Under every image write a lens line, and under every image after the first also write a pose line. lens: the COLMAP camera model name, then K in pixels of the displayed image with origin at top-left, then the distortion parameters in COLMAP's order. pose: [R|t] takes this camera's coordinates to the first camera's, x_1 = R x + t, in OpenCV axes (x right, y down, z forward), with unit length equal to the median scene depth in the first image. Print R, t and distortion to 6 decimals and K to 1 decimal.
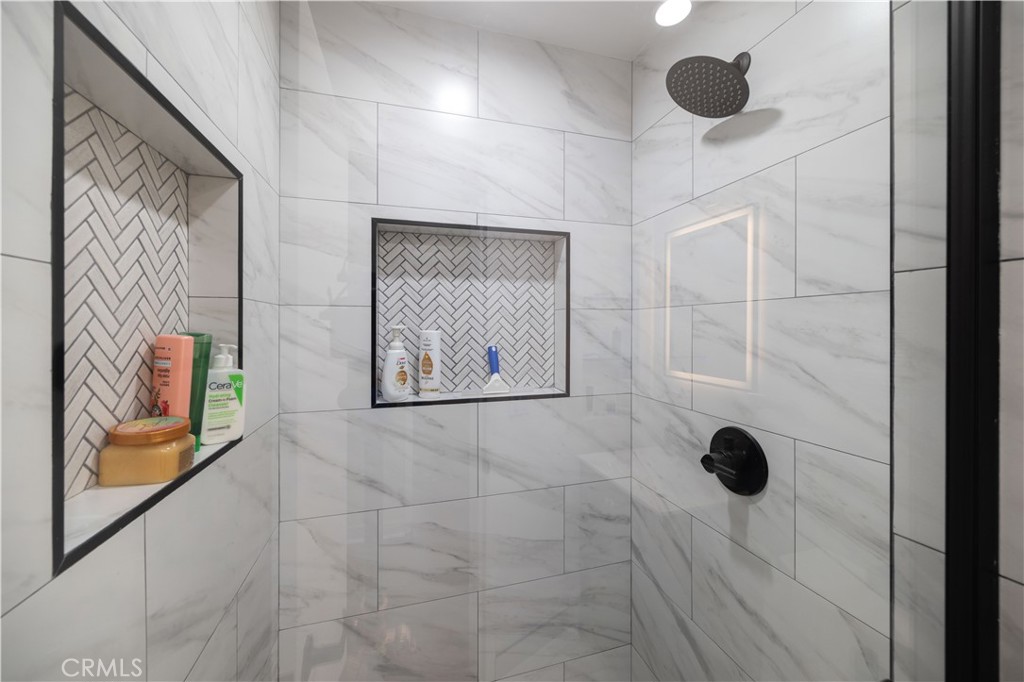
lens RADIAL K [[390.5, 0, 512.1], [0, 390.5, 332.1], [0, 0, 1]] dist [-0.003469, 0.000316]
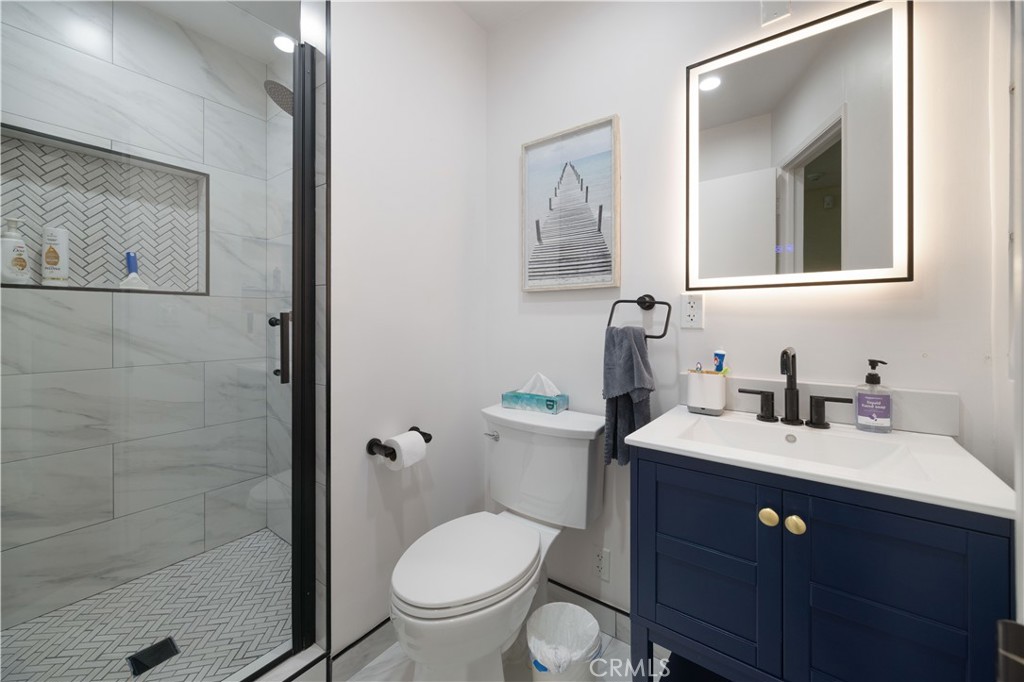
lens RADIAL K [[390.5, 0, 504.2], [0, 390.5, 324.0], [0, 0, 1]] dist [-0.003469, 0.000316]
pose [[0.805289, -0.001953, 0.592880, 0.171308], [-0.000737, 0.999991, 0.004295, 0.258585], [-0.592882, -0.003896, 0.805280, -0.698875]]
